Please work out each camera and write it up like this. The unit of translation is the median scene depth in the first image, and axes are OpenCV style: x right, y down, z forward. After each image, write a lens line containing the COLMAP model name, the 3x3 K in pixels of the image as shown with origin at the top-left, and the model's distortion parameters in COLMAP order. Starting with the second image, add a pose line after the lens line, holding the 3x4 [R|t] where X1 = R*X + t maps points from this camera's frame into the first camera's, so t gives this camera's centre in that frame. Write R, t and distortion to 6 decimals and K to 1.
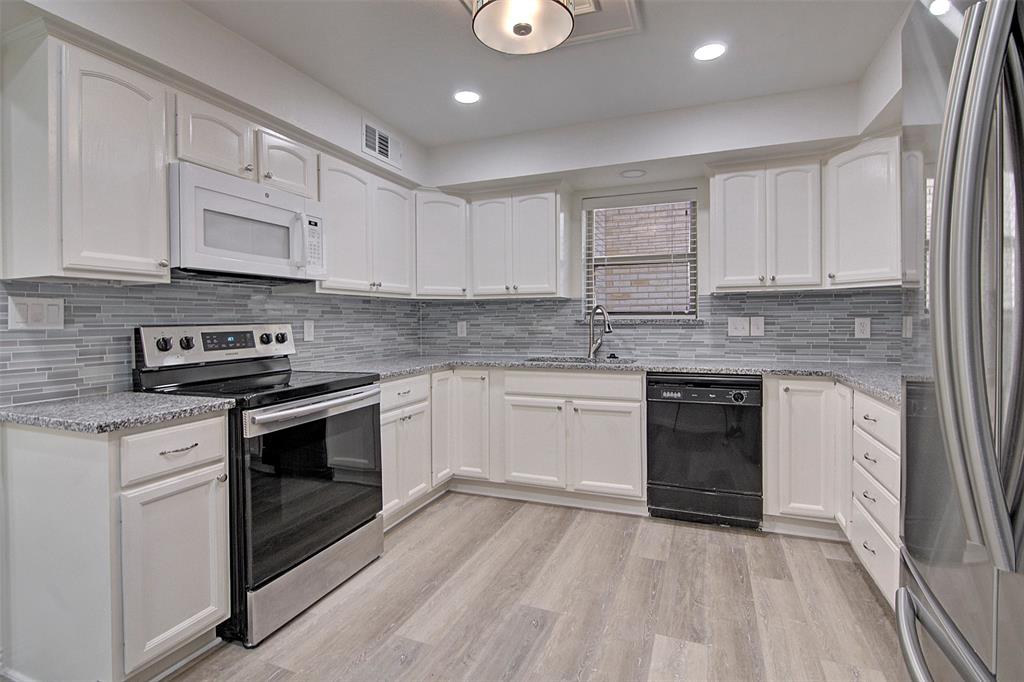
lens RADIAL K [[496.5, 0, 511.5], [0, 496.5, 330.6], [0, 0, 1]] dist [-0.001392, -0.013966]
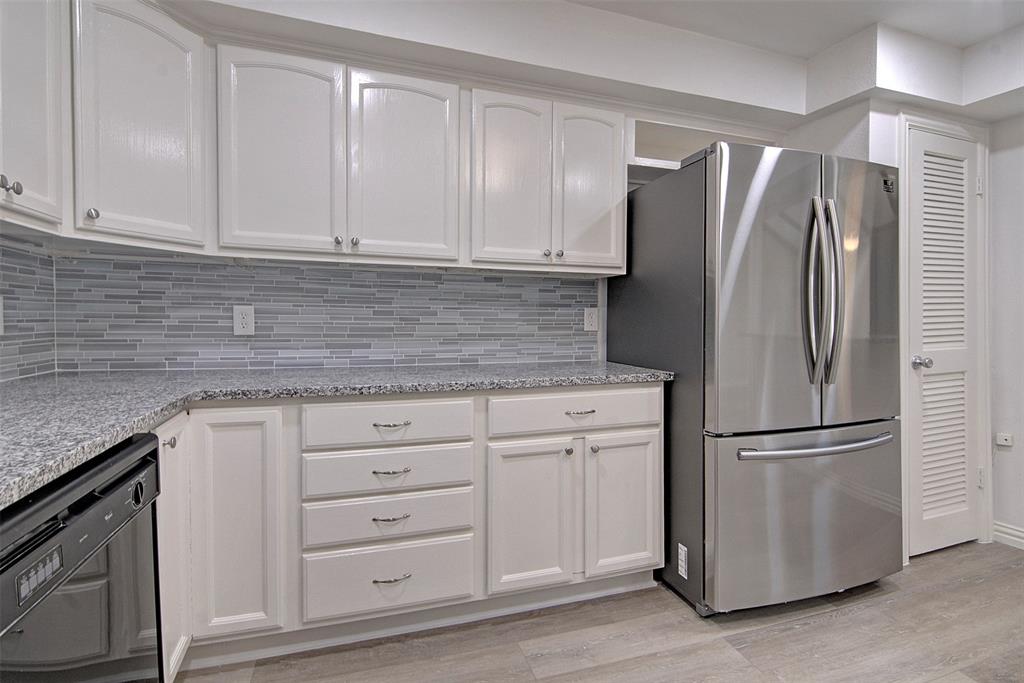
lens RADIAL K [[469.4, 0, 512.2], [0, 469.4, 304.3], [0, 0, 1]] dist [0.000807, 0.000091]
pose [[0.639550, 0.021396, -0.768451, 0.079437], [-0.035999, 0.999350, -0.002135, -0.007316], [0.767906, 0.029029, 0.639905, 0.187669]]
